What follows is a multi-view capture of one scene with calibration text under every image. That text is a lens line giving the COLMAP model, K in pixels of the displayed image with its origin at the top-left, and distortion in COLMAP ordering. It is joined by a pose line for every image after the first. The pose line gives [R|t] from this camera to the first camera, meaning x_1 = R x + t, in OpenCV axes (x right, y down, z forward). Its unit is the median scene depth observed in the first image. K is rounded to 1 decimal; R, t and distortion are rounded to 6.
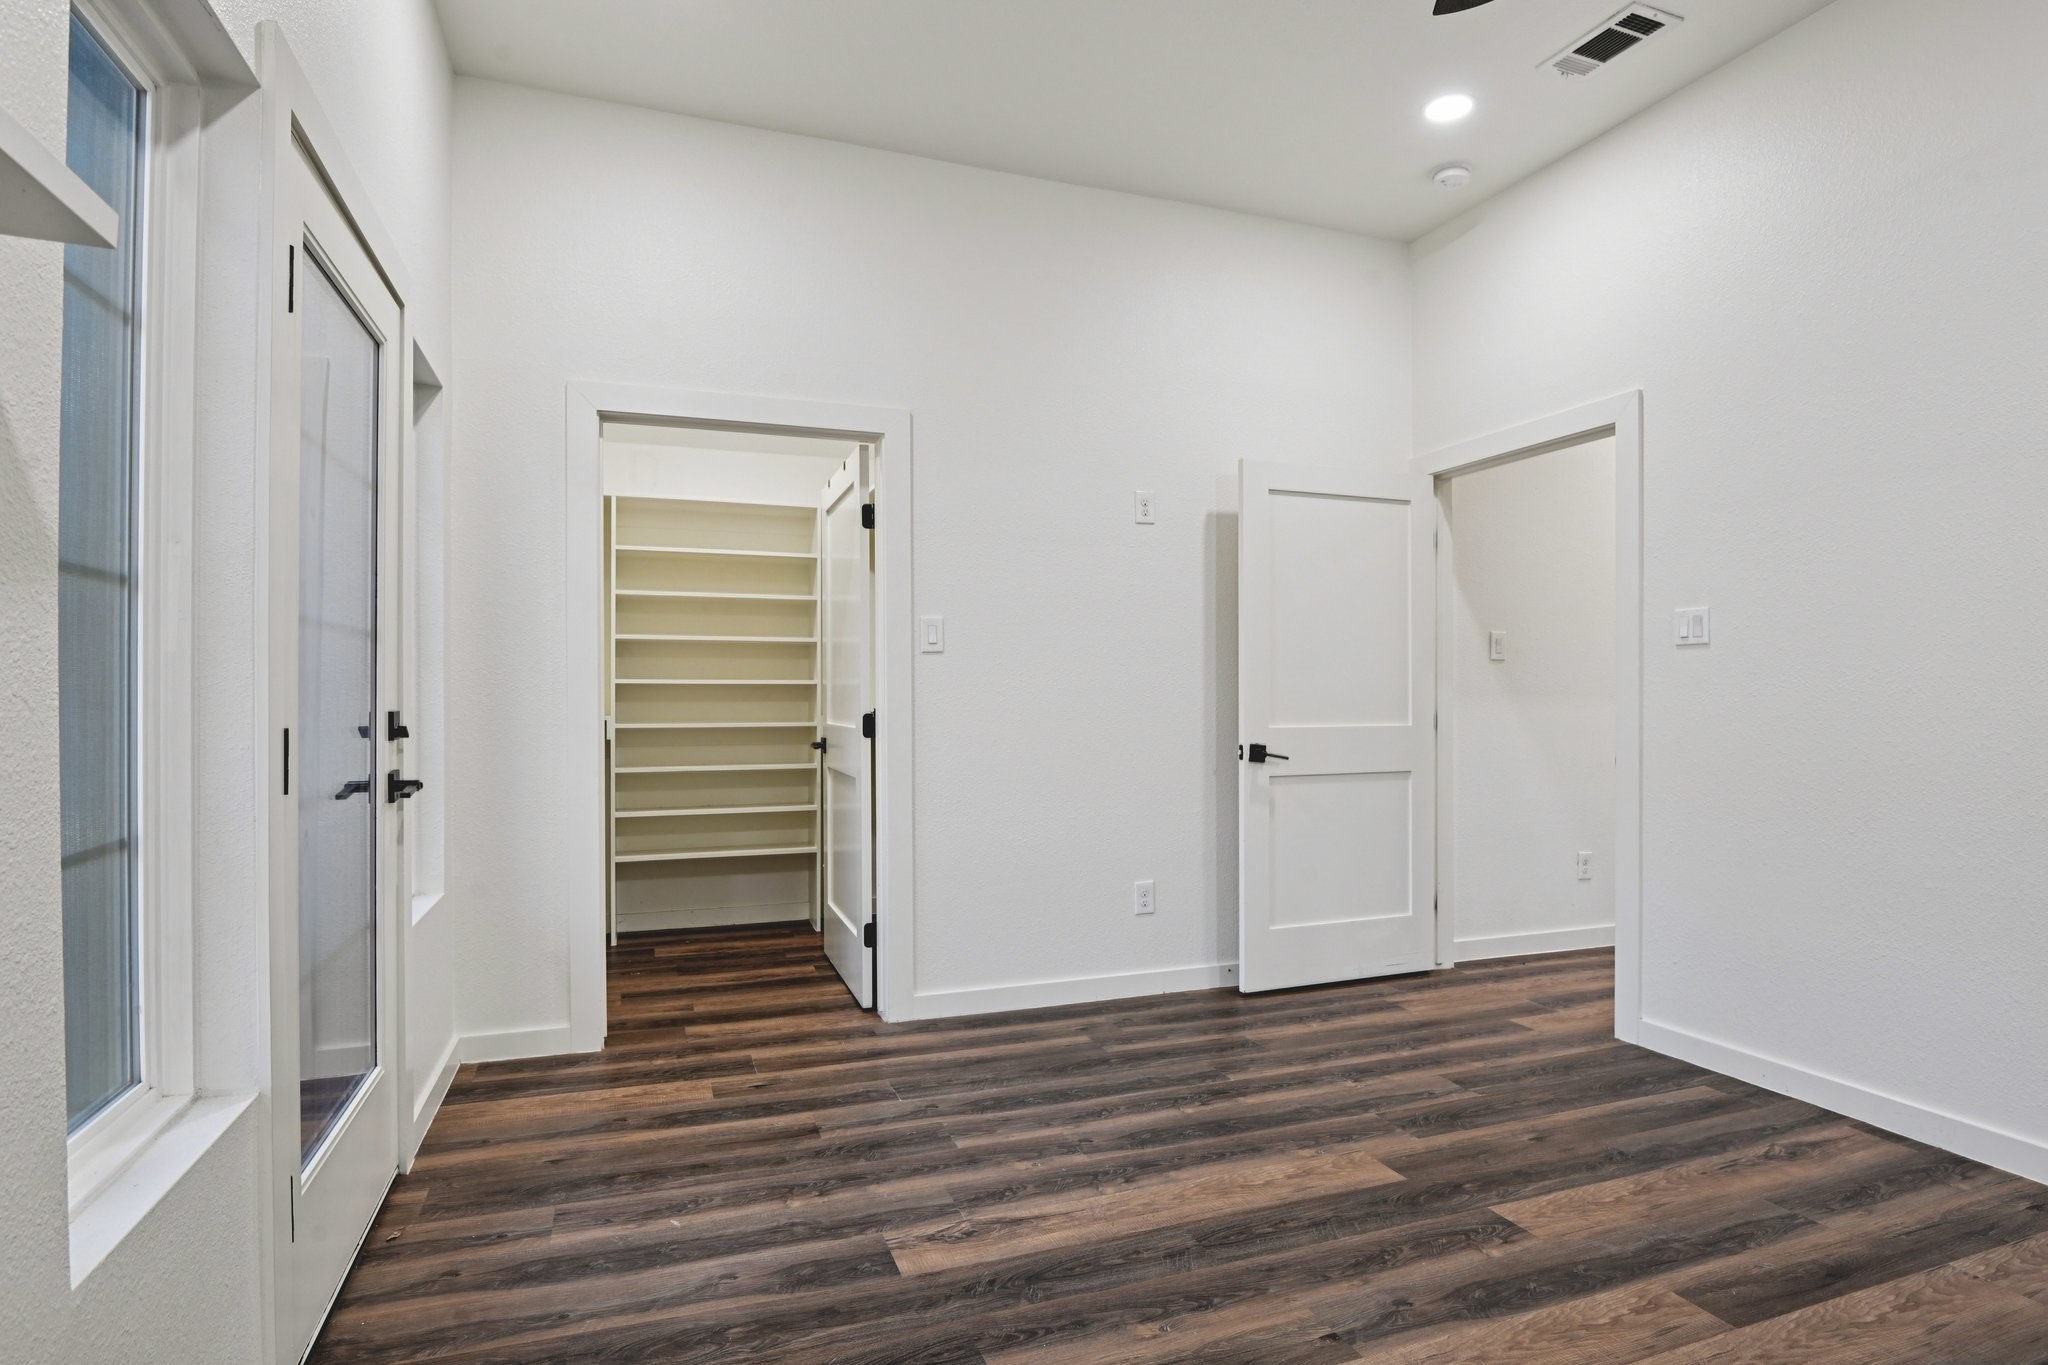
lens RADIAL K [[1074.7, 0, 1024.0], [0, 1074.7, 682.5], [0, 0, 1]] dist [-0.040696, -0.000450]
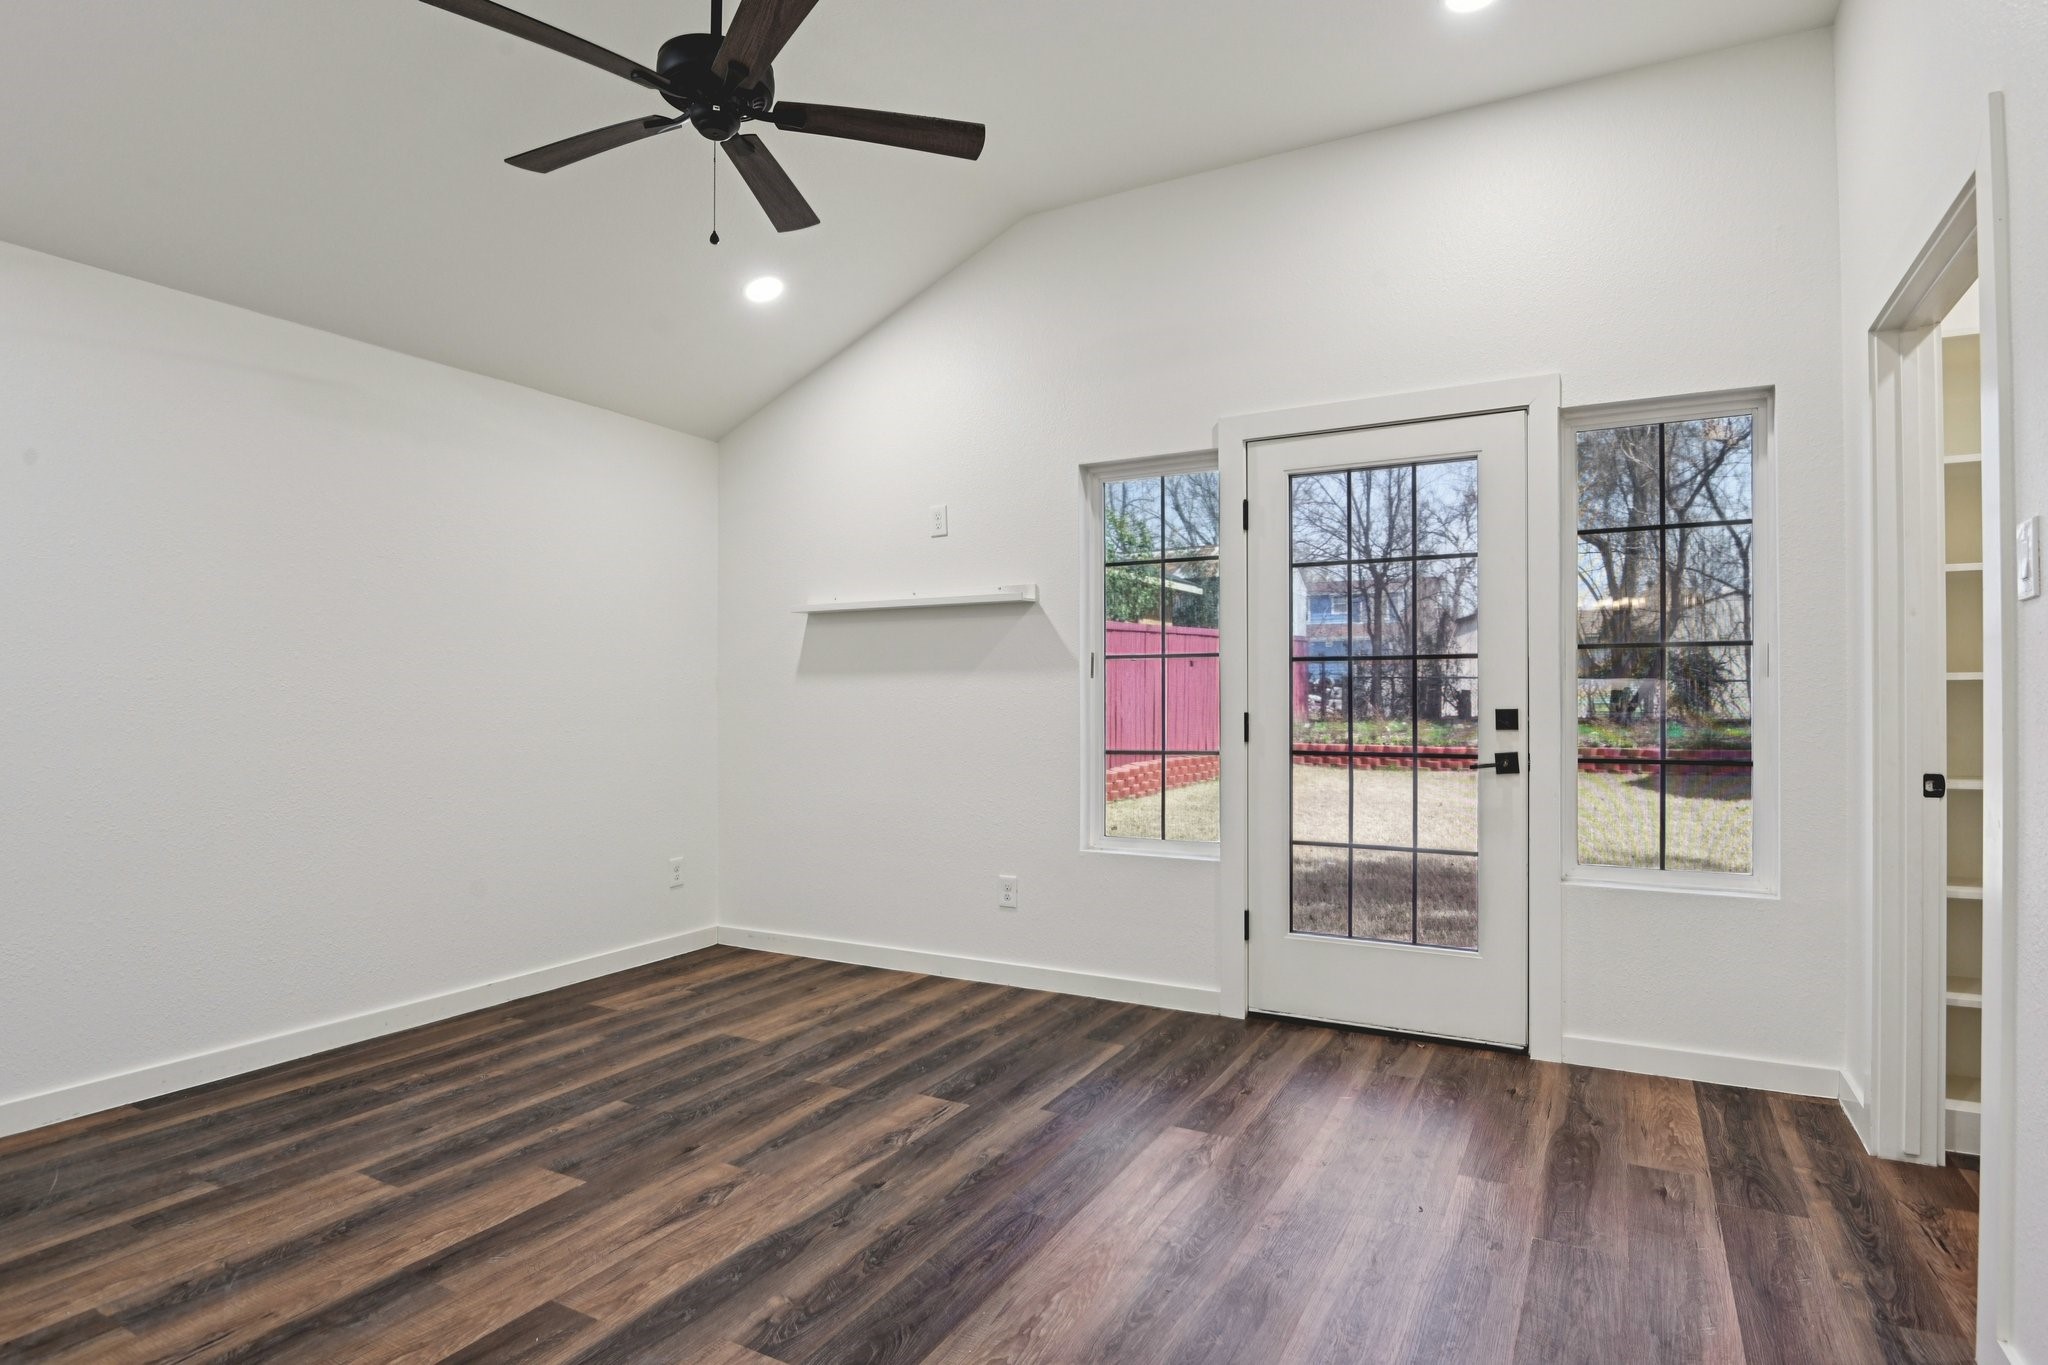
lens RADIAL K [[1074.7, 0, 1024.0], [0, 1074.7, 682.5], [0, 0, 1]] dist [-0.040696, -0.000450]
pose [[-0.753555, -0.005464, -0.657362, 0.879530], [0.007813, 0.999820, -0.017267, 0.015433], [0.657338, -0.018148, -0.753377, 1.818513]]
